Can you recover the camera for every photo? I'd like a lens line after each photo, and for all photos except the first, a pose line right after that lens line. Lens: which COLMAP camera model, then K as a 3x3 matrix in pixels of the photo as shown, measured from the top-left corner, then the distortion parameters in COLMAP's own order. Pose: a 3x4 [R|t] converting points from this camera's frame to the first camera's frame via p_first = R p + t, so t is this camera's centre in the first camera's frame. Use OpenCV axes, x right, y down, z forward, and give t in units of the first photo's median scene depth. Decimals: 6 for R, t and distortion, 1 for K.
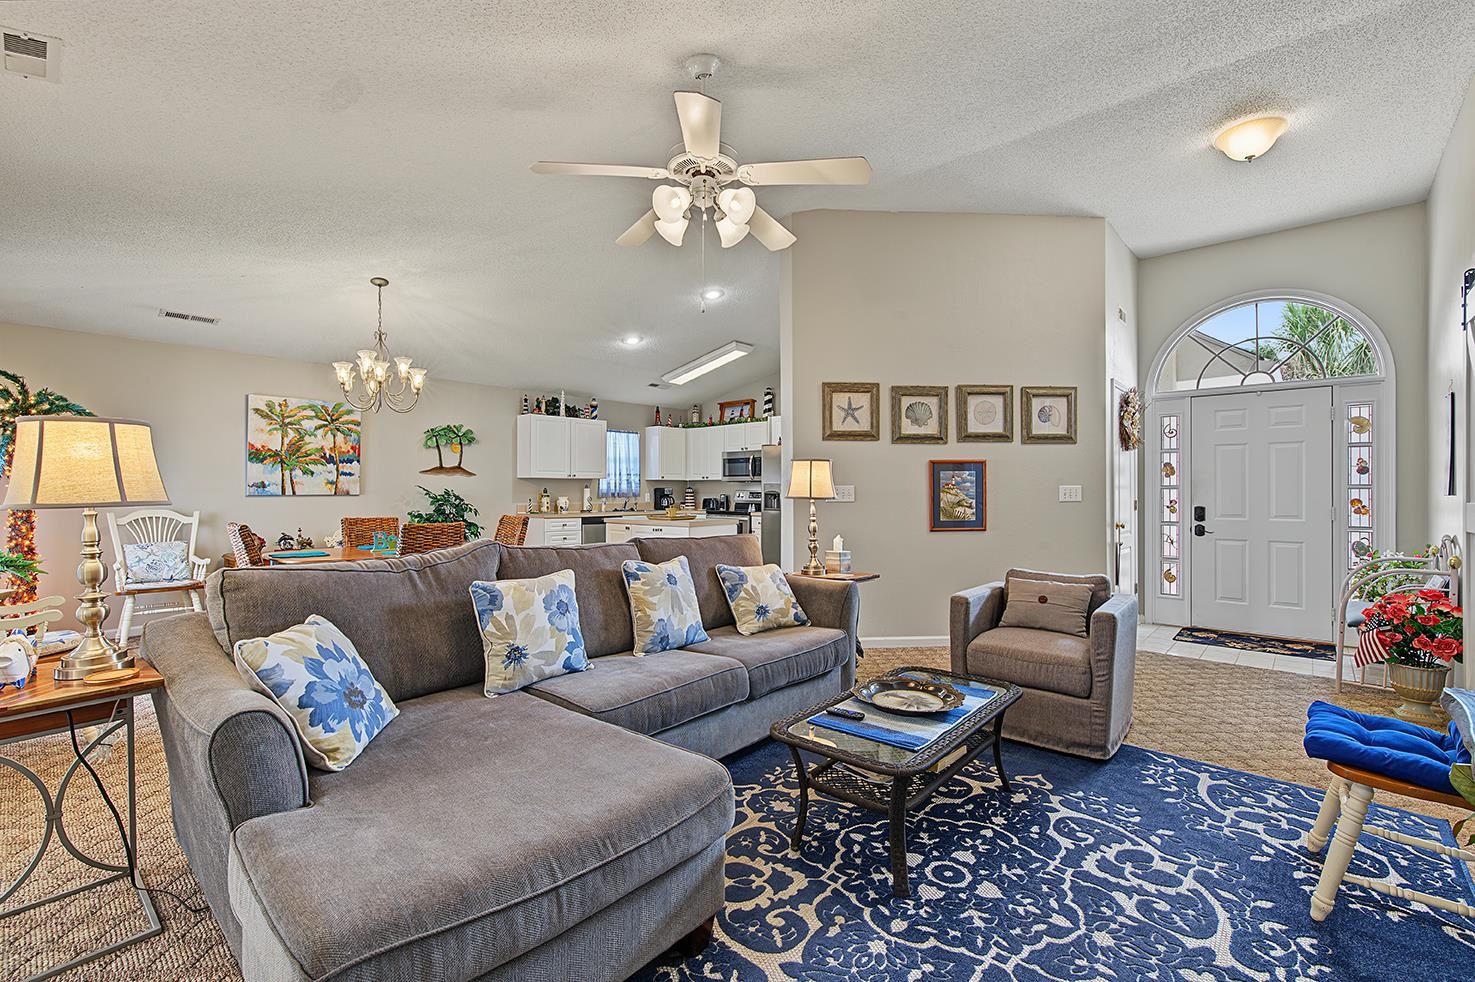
lens RADIAL K [[648.3, 0, 736.4], [0, 648.3, 485.6], [0, 0, 1]] dist [-0.001776, 0.003287]
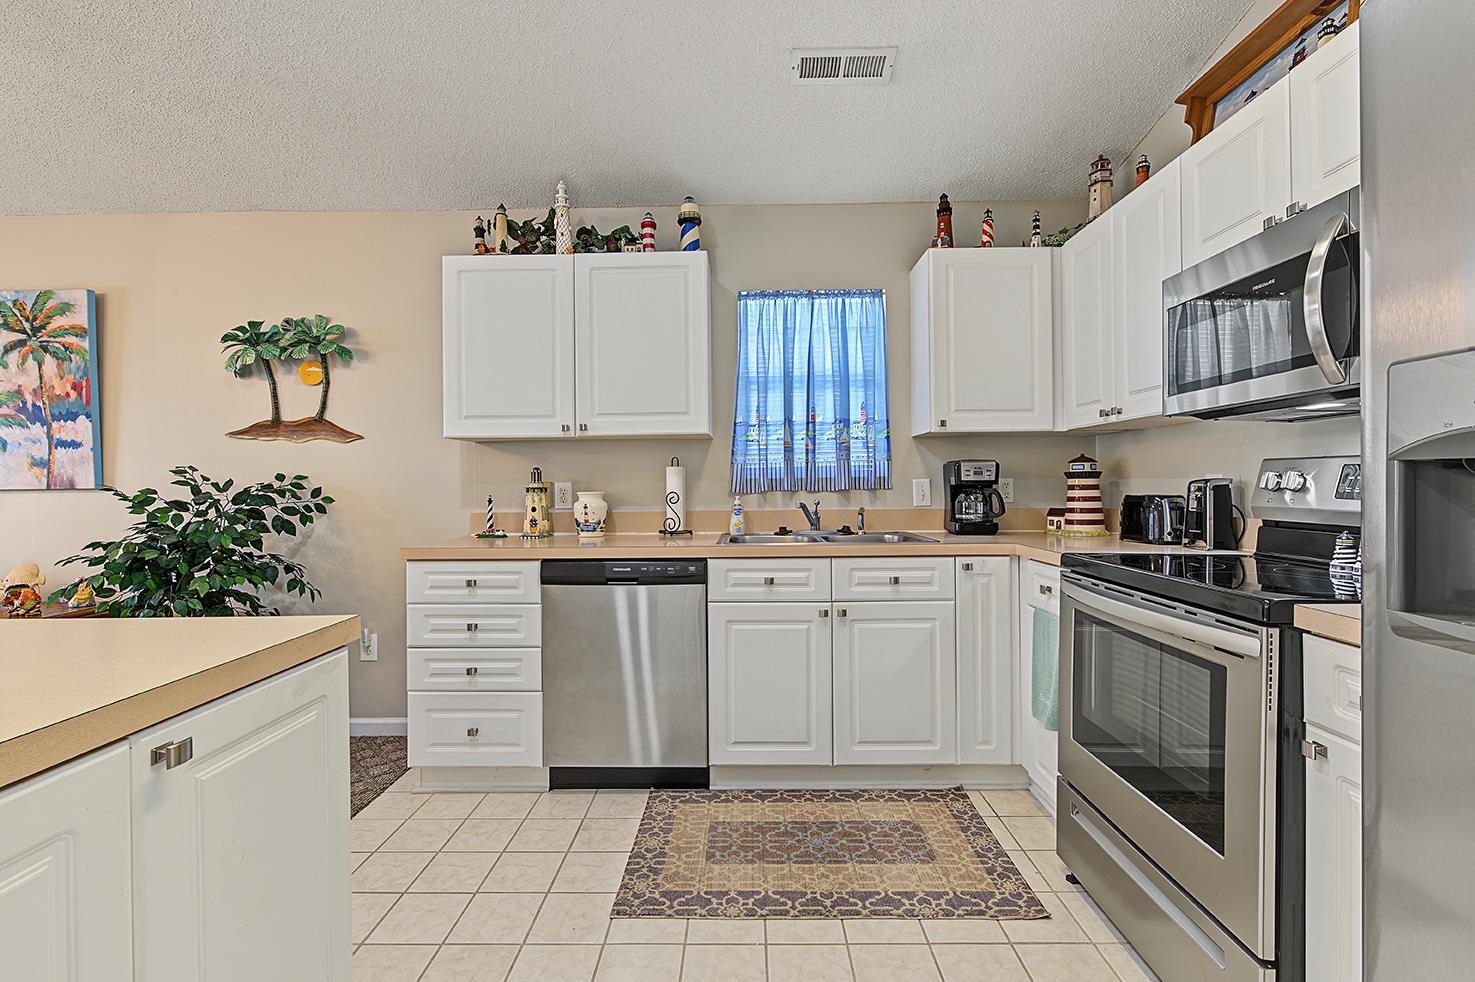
lens RADIAL K [[648.3, 0, 739.0], [0, 648.3, 482.3], [0, 0, 1]] dist [-0.001776, 0.003287]
pose [[0.658183, -0.008122, -0.752814, 0.066743], [0.017238, 0.999842, 0.004284, 0.016707], [0.752661, -0.015797, 0.658219, 1.119458]]
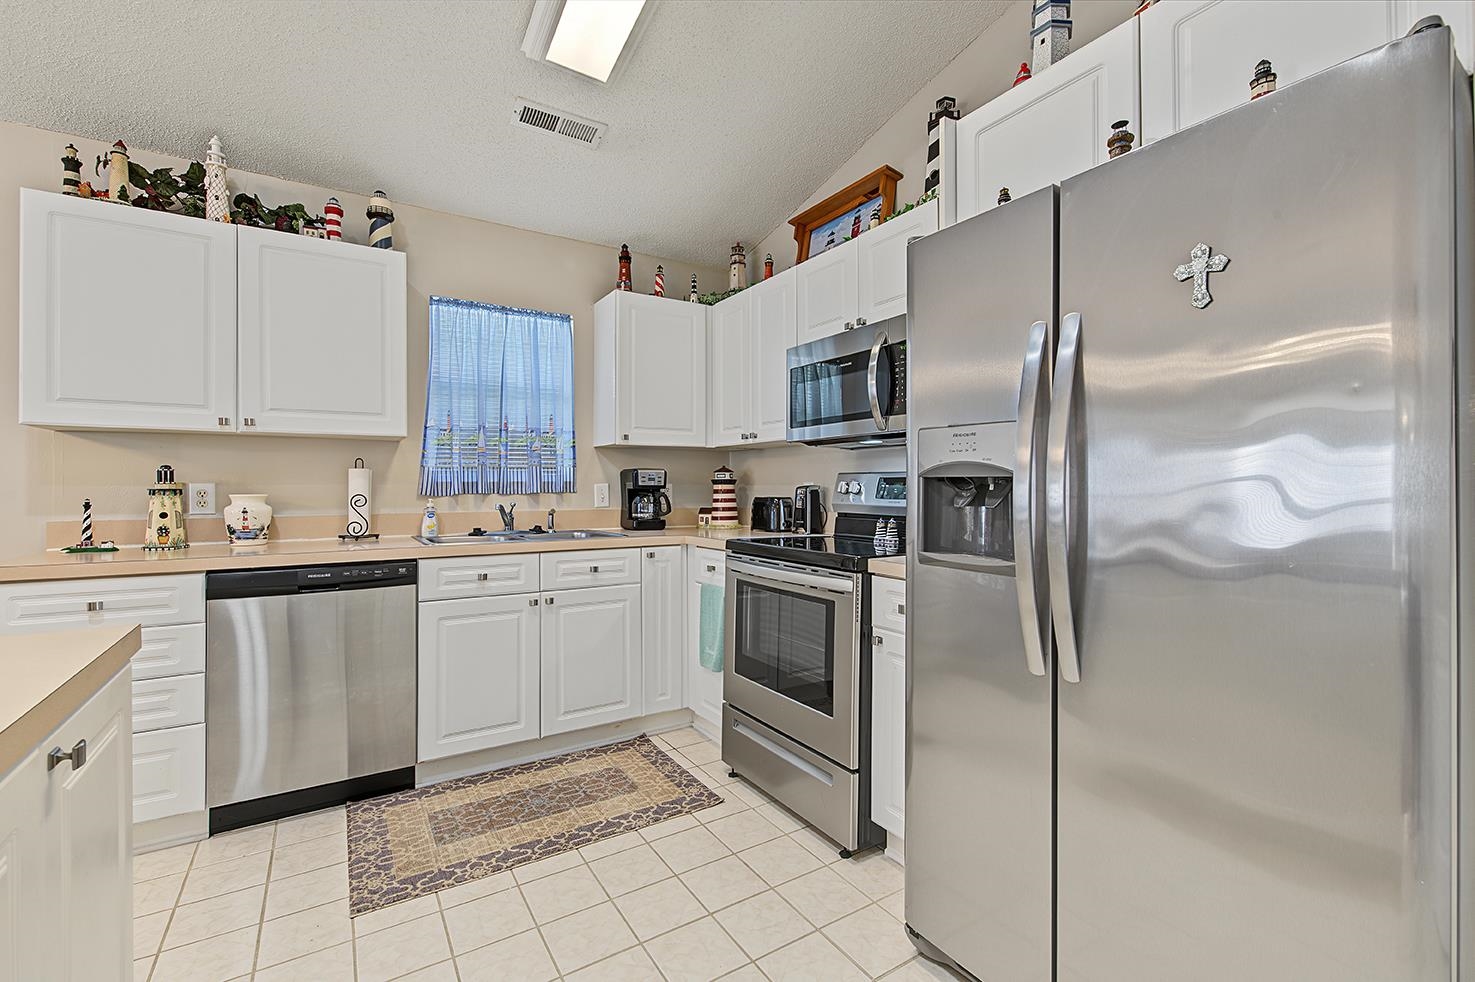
lens RADIAL K [[648.3, 0, 738.3], [0, 648.3, 482.3], [0, 0, 1]] dist [-0.001776, 0.003287]
pose [[0.963248, -0.002854, -0.268599, 0.055883], [0.004065, 0.999984, 0.003951, 0.015626], [0.268584, -0.004898, 0.963244, 1.032020]]
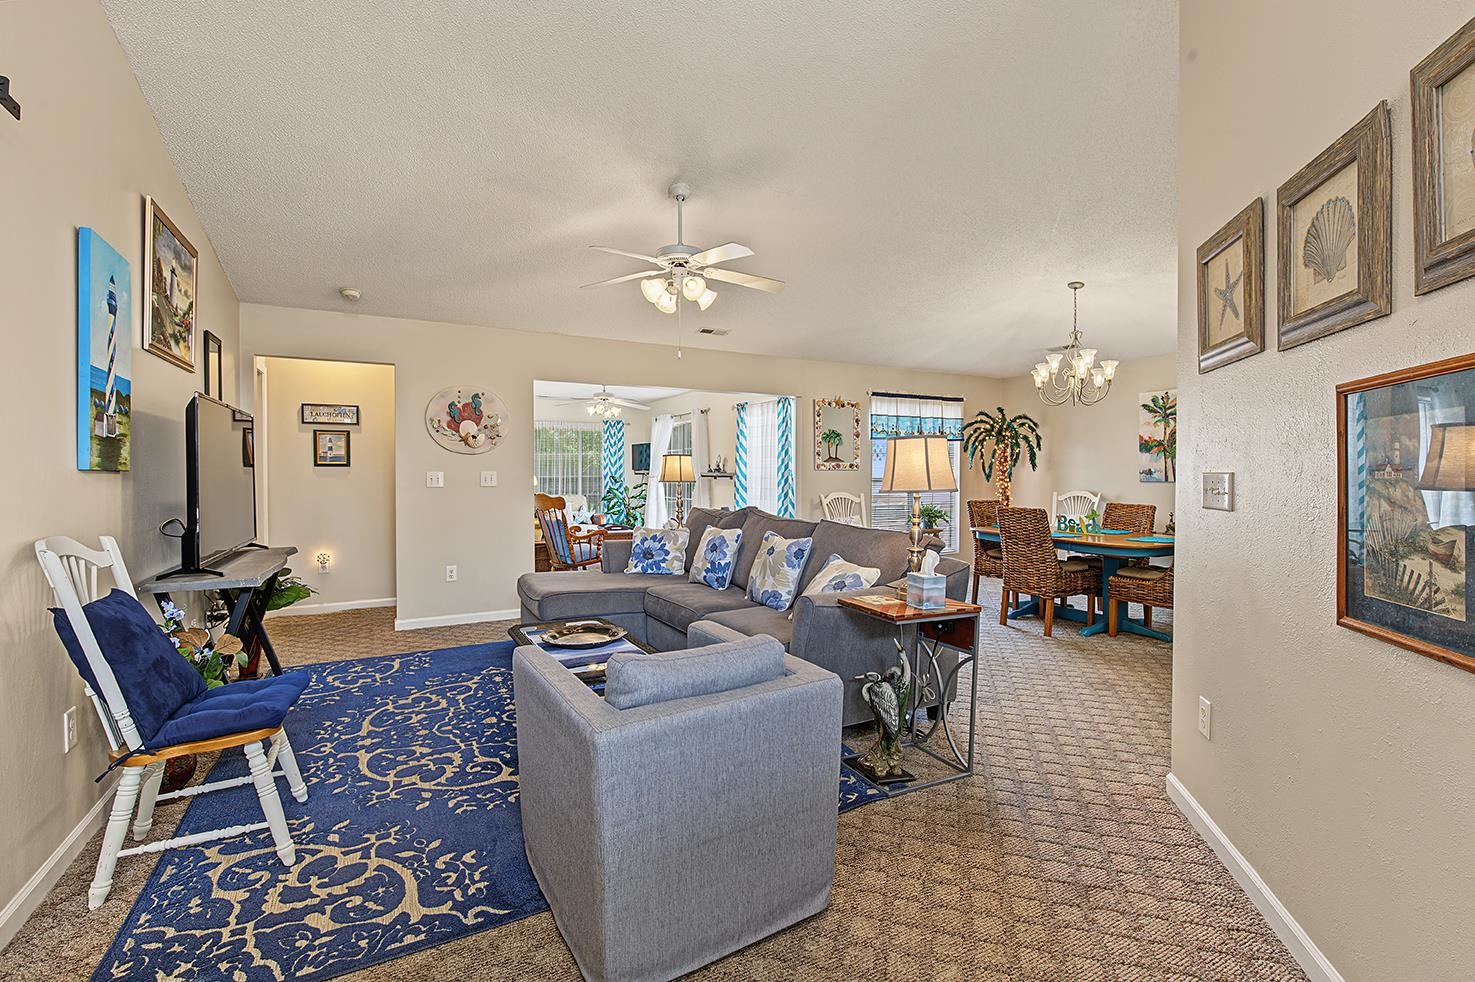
lens RADIAL K [[648.3, 0, 733.6], [0, 648.3, 480.8], [0, 0, 1]] dist [-0.001776, 0.003287]
pose [[-0.345254, 0.009855, -0.938458, 0.555885], [0.006072, 0.999947, 0.008267, 0.000425], [0.938490, -0.002844, -0.345296, 0.695522]]
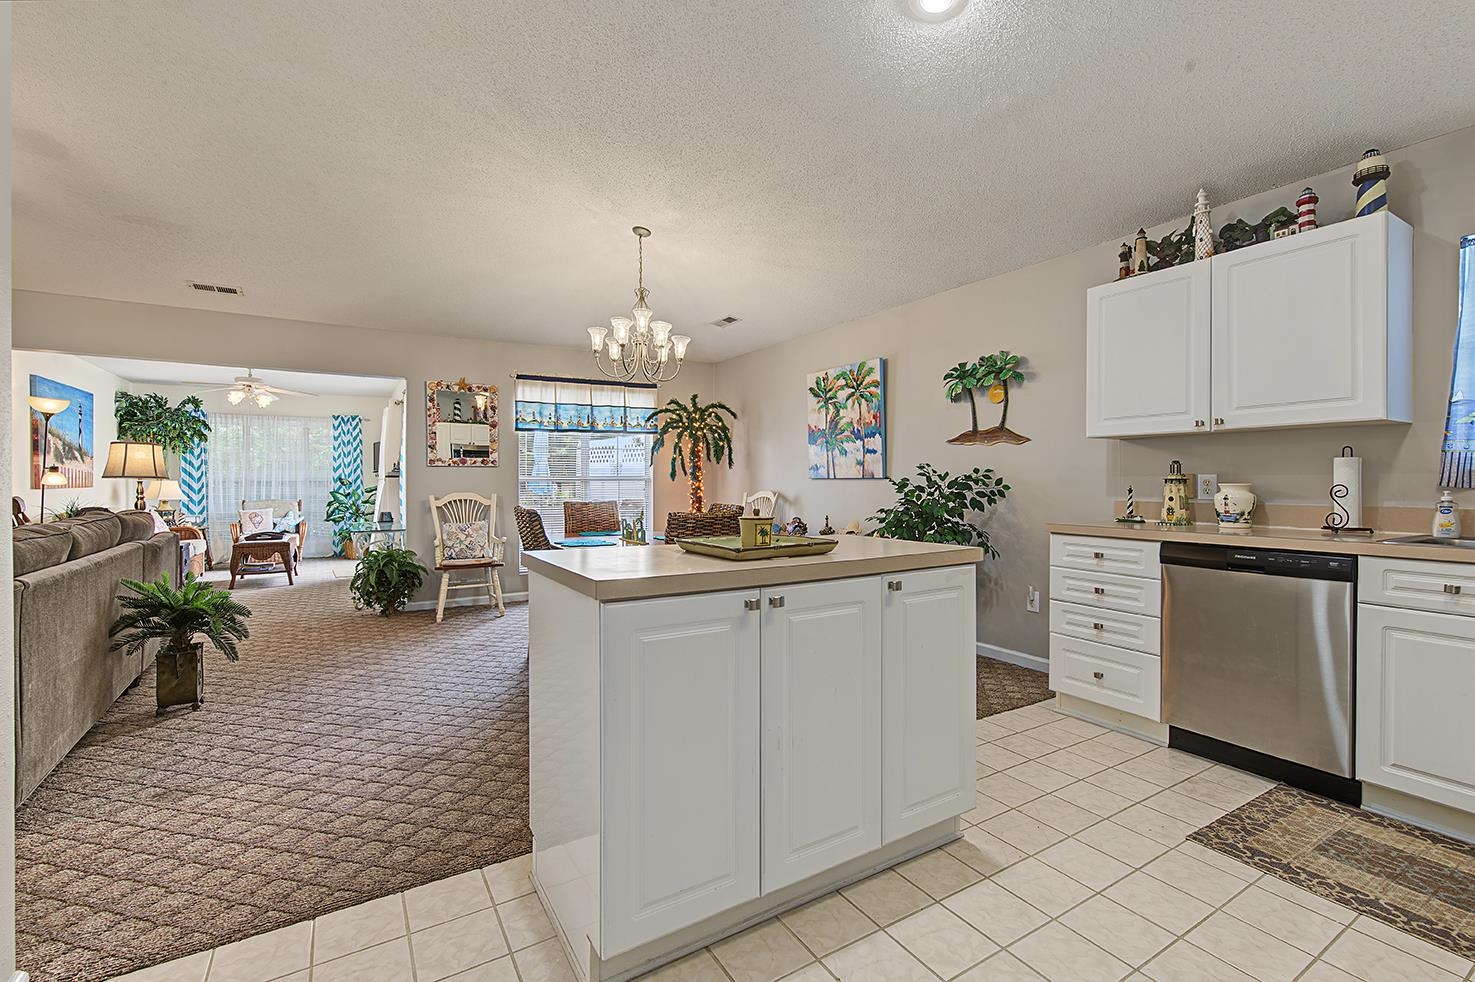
lens RADIAL K [[648.3, 0, 732.6], [0, 648.3, 484.0], [0, 0, 1]] dist [-0.001776, 0.003287]
pose [[-0.294608, 0.004354, -0.955608, 0.207251], [0.009424, 0.999954, 0.001651, 0.019858], [0.955572, -0.008519, -0.294635, 1.135932]]
